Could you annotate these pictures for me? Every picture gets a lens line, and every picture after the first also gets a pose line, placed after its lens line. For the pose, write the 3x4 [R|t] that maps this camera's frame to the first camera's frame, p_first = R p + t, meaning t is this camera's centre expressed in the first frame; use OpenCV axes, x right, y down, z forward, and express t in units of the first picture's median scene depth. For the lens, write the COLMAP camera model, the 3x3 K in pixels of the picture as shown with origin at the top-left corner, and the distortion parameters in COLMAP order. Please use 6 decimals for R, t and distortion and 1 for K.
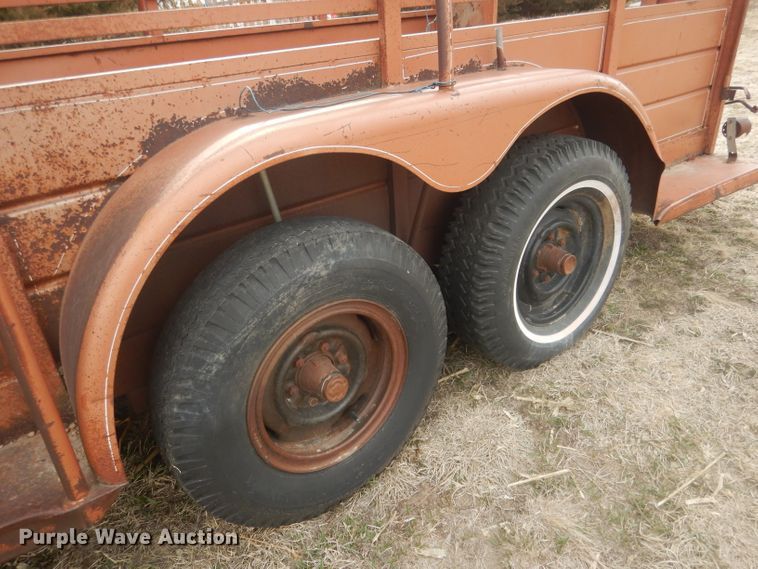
lens RADIAL K [[544.0, 0, 376.0], [0, 544.0, 280.8], [0, 0, 1]] dist [0.006785, 0.001805]
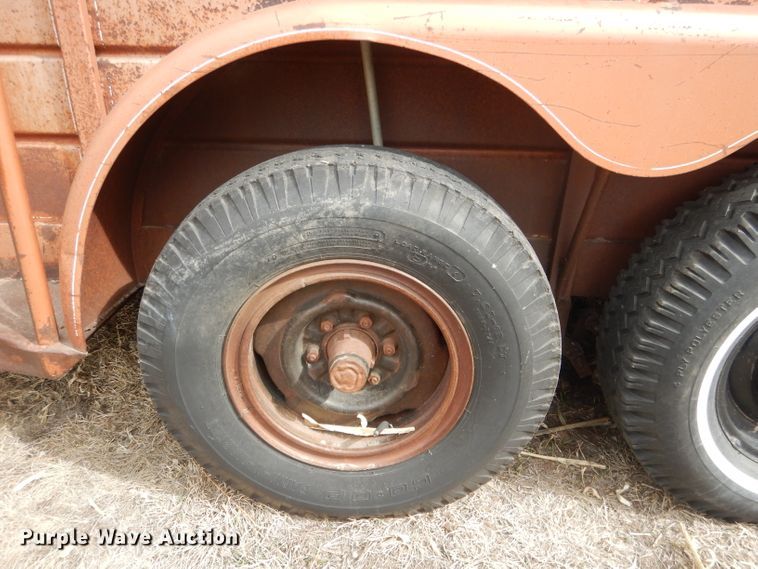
lens RADIAL K [[545.2, 0, 380.4], [0, 545.2, 280.9], [0, 0, 1]] dist [0.007446, 0.004387]
pose [[0.774879, 0.349389, -0.526773, 0.373937], [-0.355805, 0.929884, 0.093370, -0.013475], [0.522461, 0.115078, 0.844862, 0.436138]]
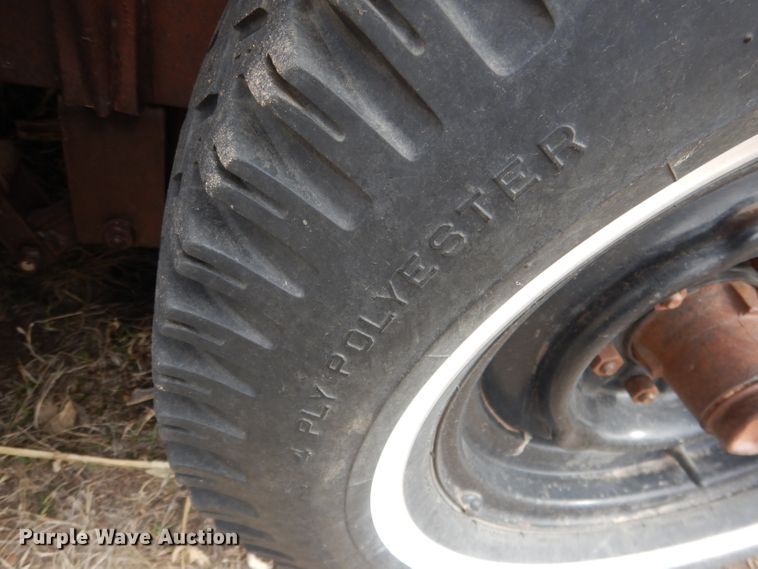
lens RADIAL K [[544.0, 0, 376.0], [0, 544.0, 280.8], [0, 0, 1]] dist [0.006785, 0.001805]
pose [[0.849259, 0.509195, -0.139572, 0.361494], [-0.466790, 0.847655, 0.252168, -0.090000], [0.246712, -0.149005, 0.957565, 1.224703]]
